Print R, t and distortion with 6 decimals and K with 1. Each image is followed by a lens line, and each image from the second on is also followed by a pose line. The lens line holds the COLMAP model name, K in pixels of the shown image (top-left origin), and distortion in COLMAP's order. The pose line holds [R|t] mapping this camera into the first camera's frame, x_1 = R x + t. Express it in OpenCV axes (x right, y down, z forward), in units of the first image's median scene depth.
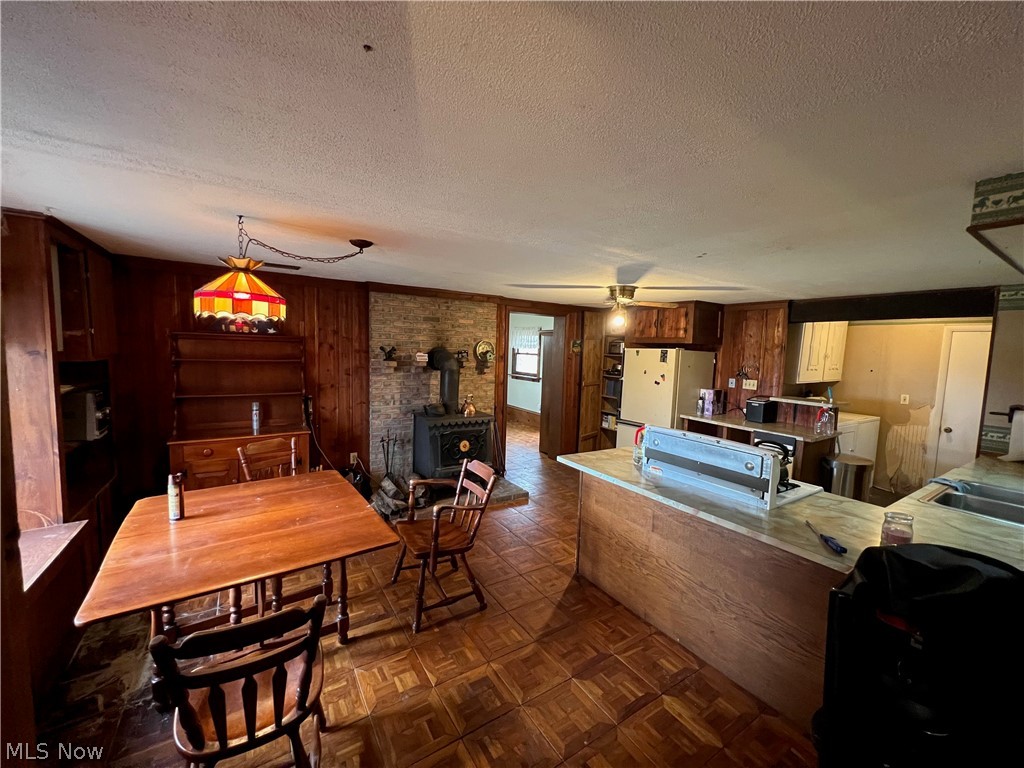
lens RADIAL K [[408.4, 0, 508.3], [0, 408.4, 384.9], [0, 0, 1]] dist [-0.002752, 0.001212]
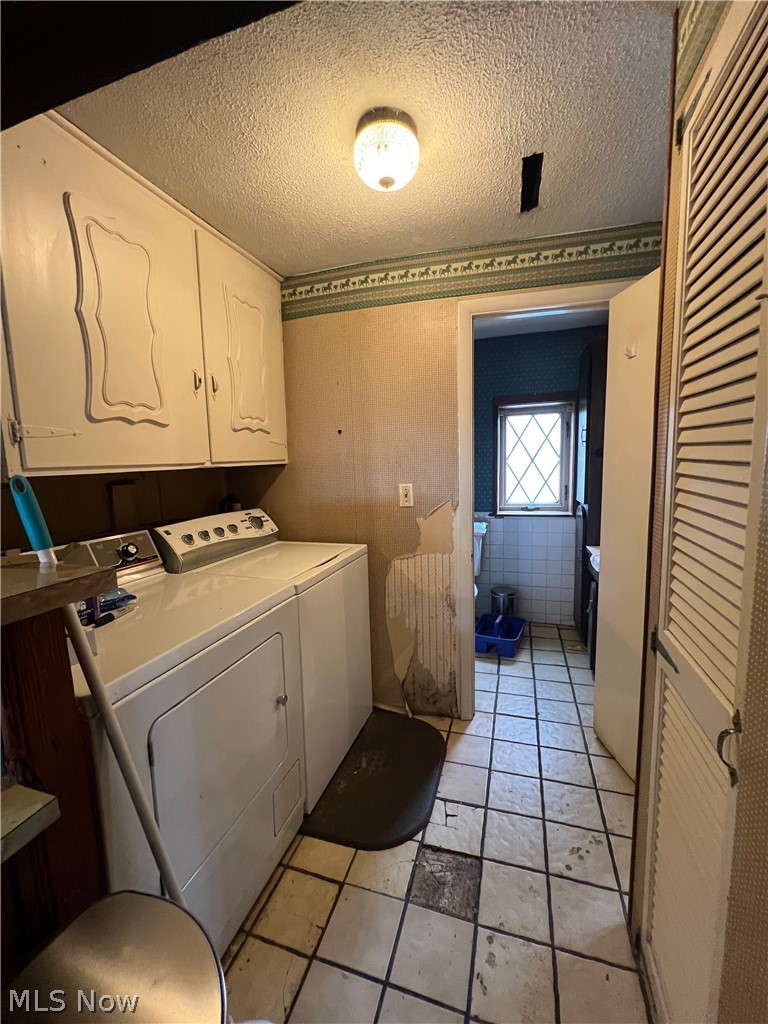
lens RADIAL K [[413.3, 0, 390.8], [0, 413.3, 508.1], [0, 0, 1]] dist [0.000300, 0.000145]
pose [[0.764373, -0.128059, 0.631930, 0.689818], [0.105448, 0.991711, 0.073419, 0.017163], [-0.636094, 0.010516, 0.771540, 0.683594]]
